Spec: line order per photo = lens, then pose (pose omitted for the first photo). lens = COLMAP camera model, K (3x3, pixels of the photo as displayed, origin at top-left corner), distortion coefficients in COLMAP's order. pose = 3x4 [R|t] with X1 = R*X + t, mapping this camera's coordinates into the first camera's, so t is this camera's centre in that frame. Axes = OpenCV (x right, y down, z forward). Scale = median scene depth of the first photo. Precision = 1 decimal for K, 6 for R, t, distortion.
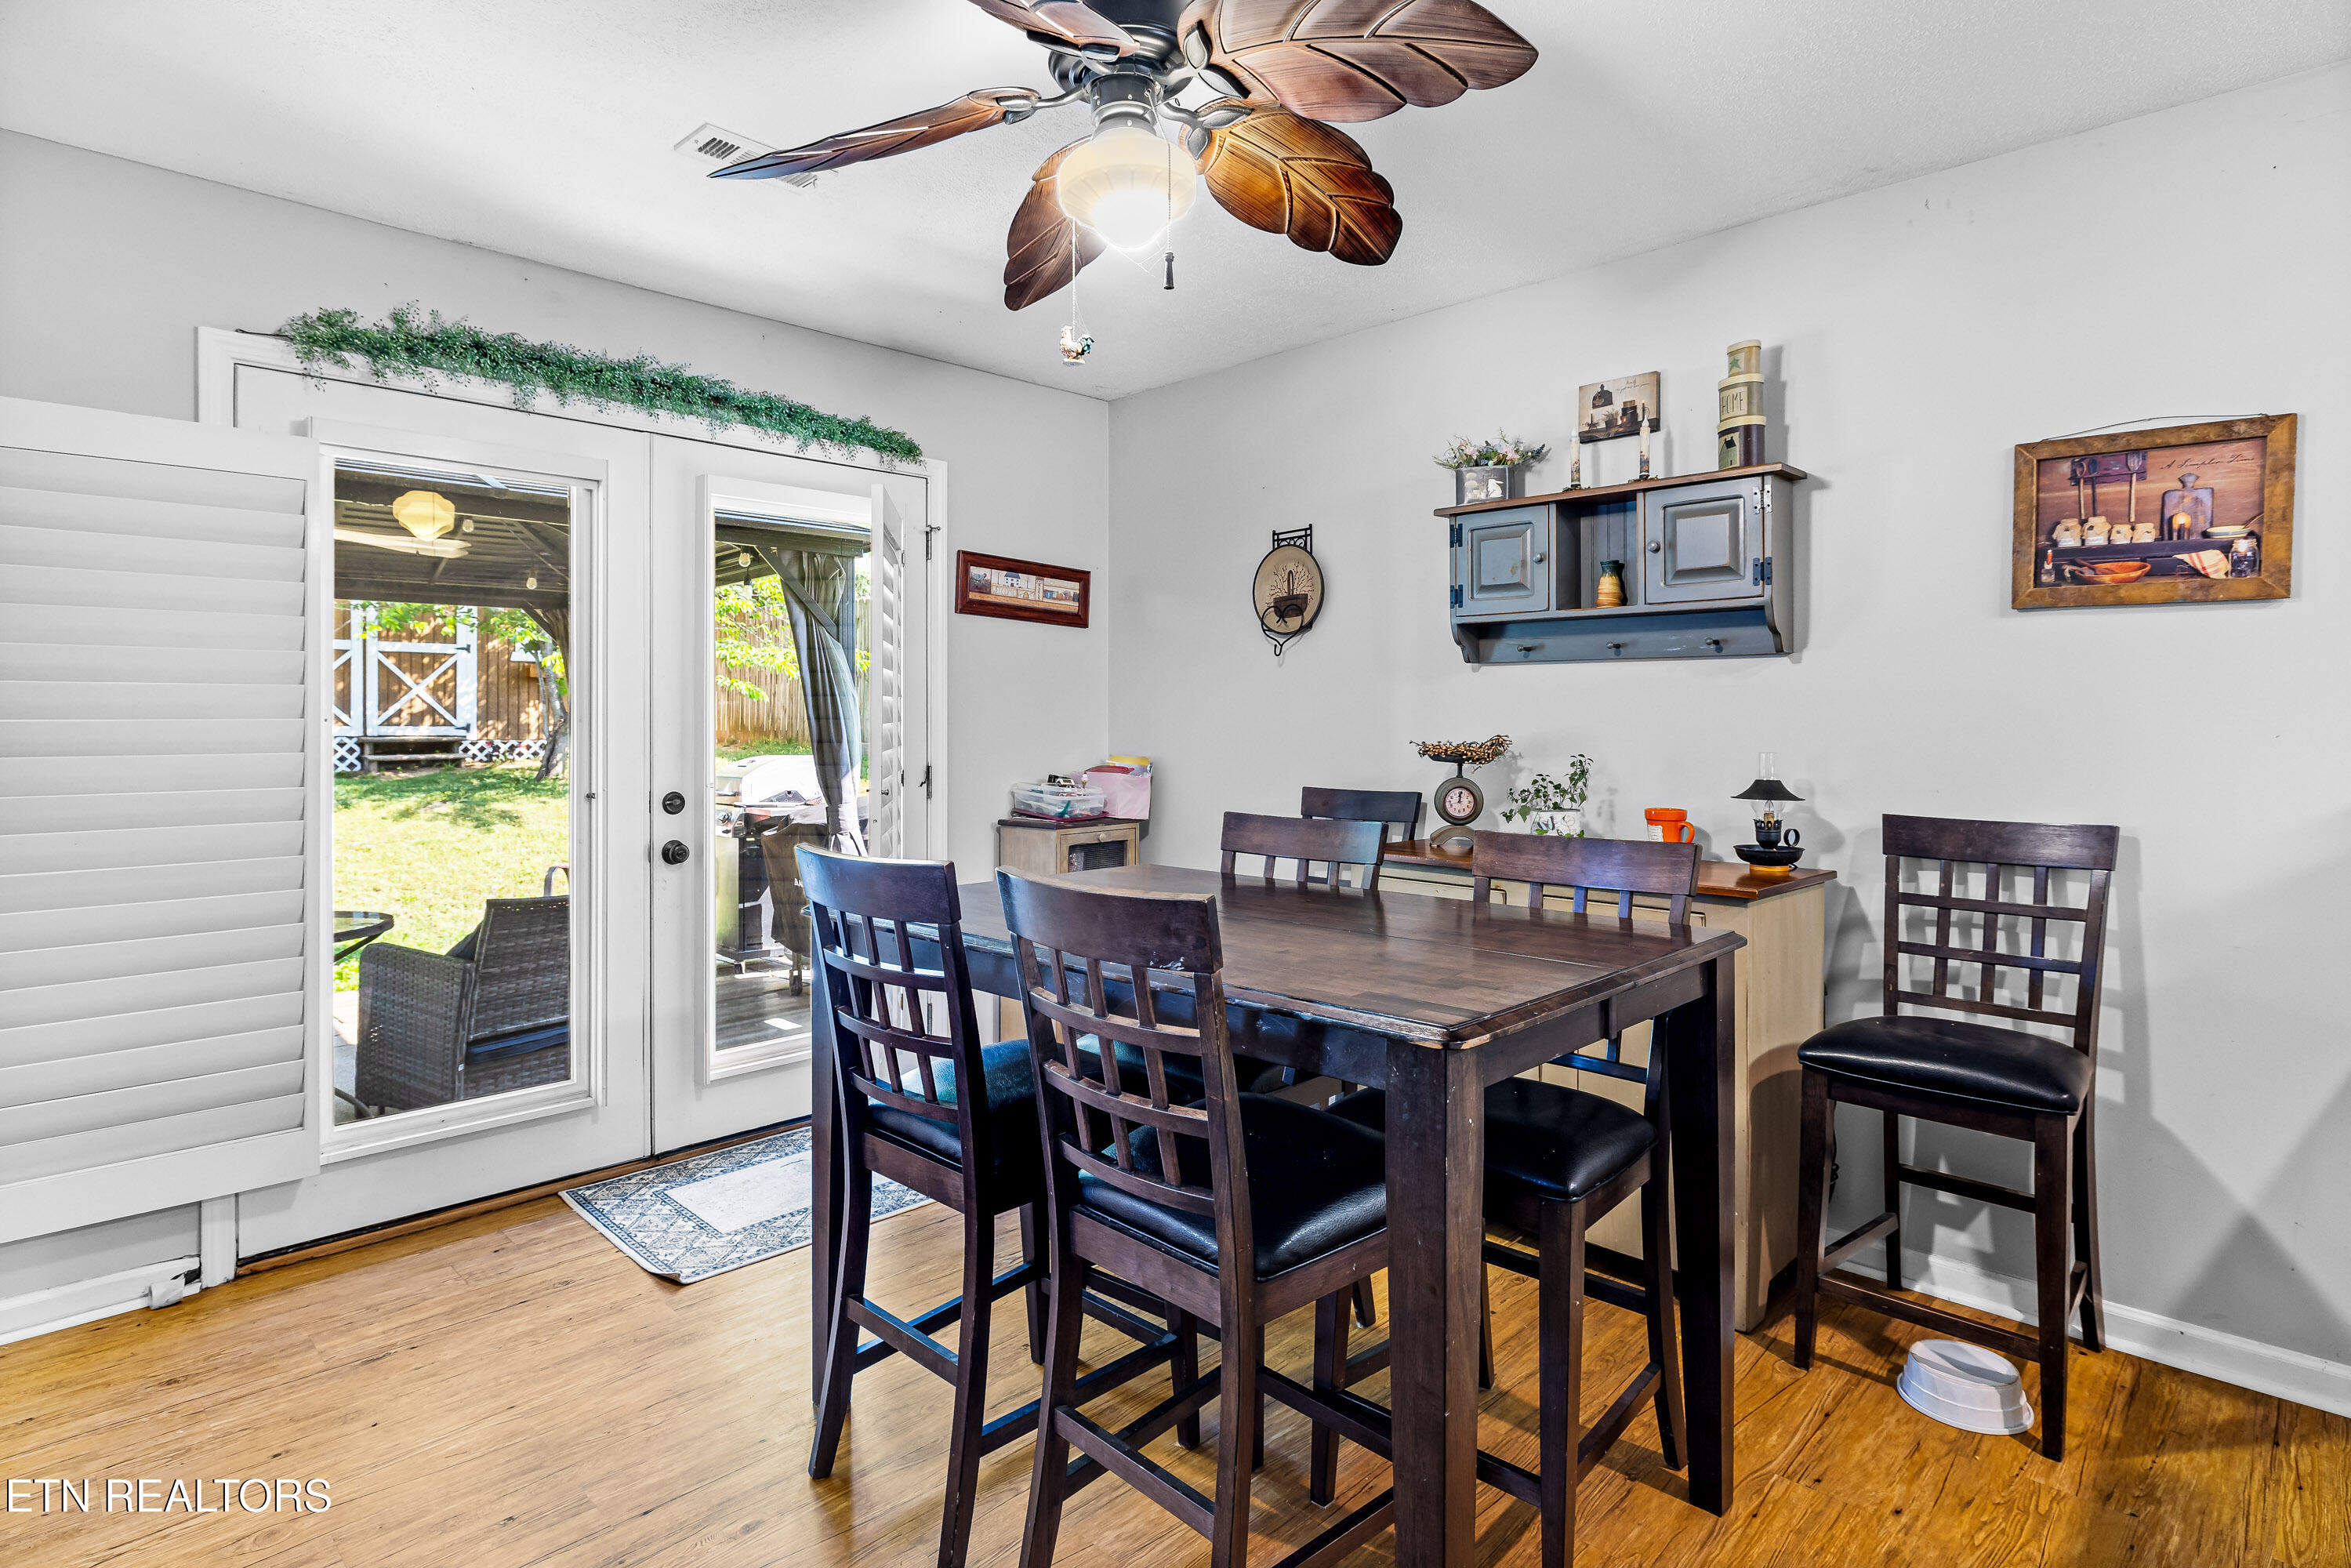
lens RADIAL K [[1197.1, 0, 1192.9], [0, 1197.1, 724.8], [0, 0, 1]] dist [-0.007965, 0.002509]
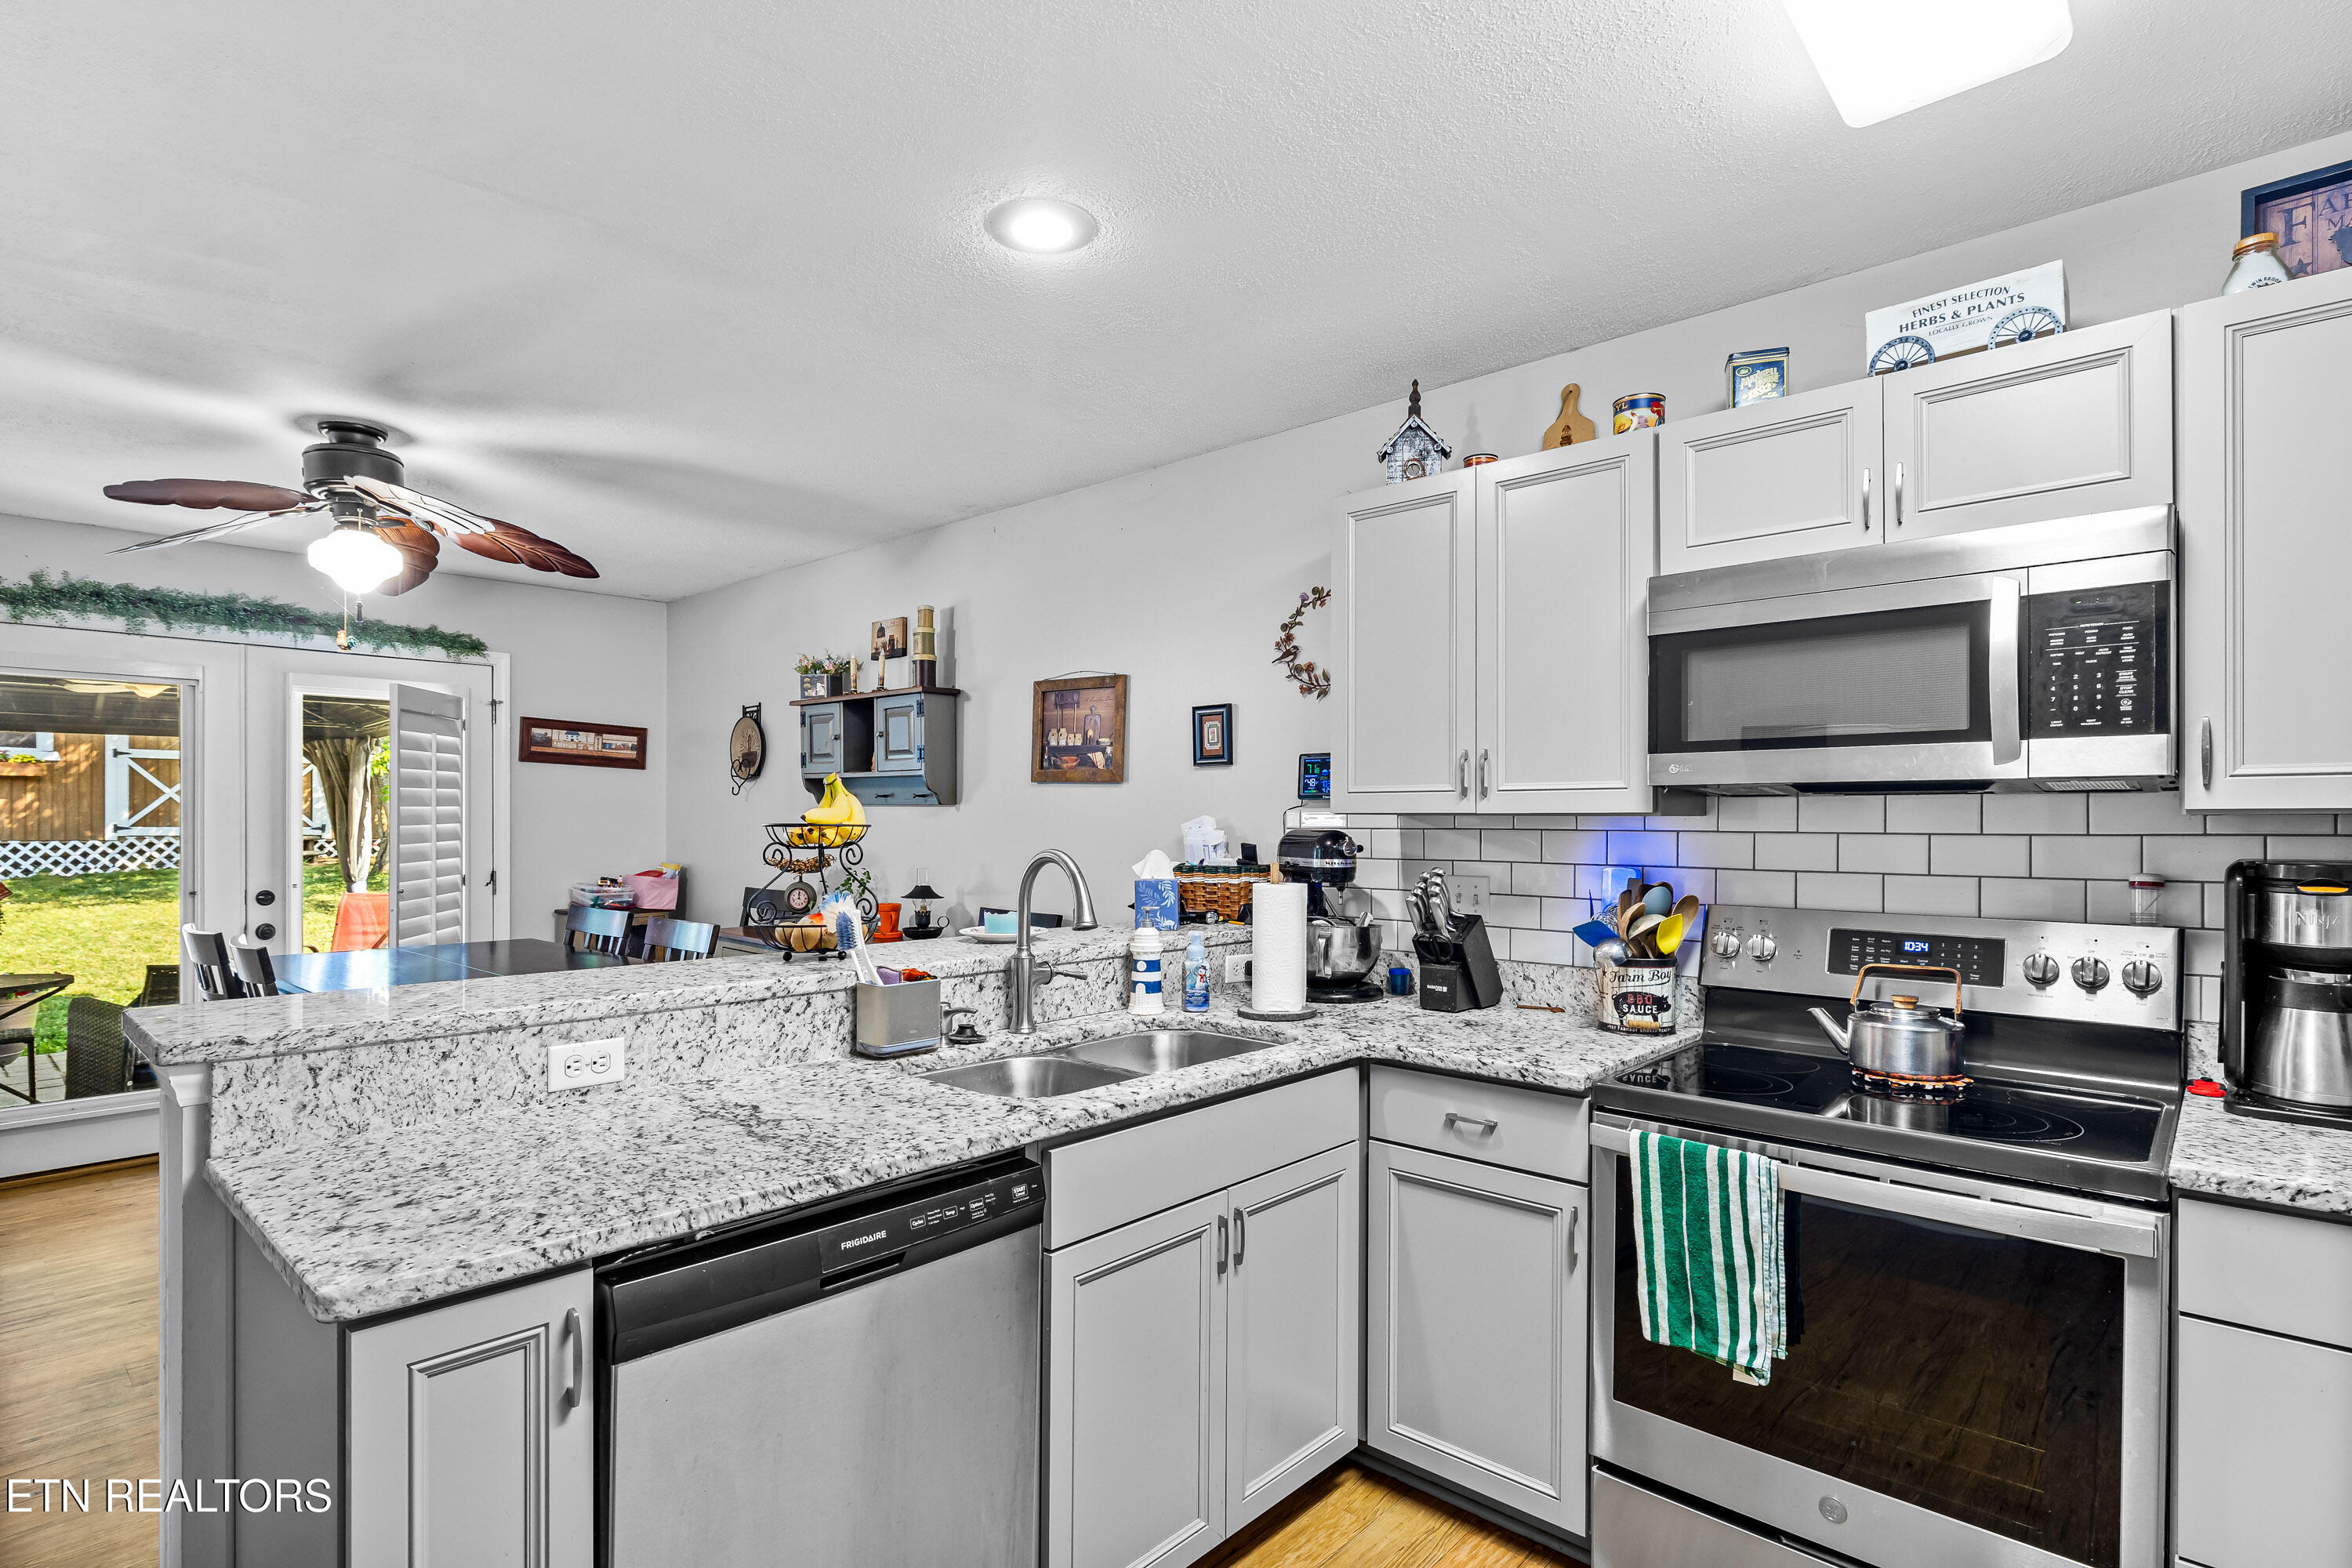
lens RADIAL K [[1143.8, 0, 1168.5], [0, 1143.8, 832.0], [0, 0, 1]] dist [-0.005857, 0.002040]
pose [[0.999363, 0.003960, 0.035461, 0.664978], [-0.004336, 0.999935, 0.010534, -0.037918], [-0.035417, -0.010681, 0.999316, -0.459768]]
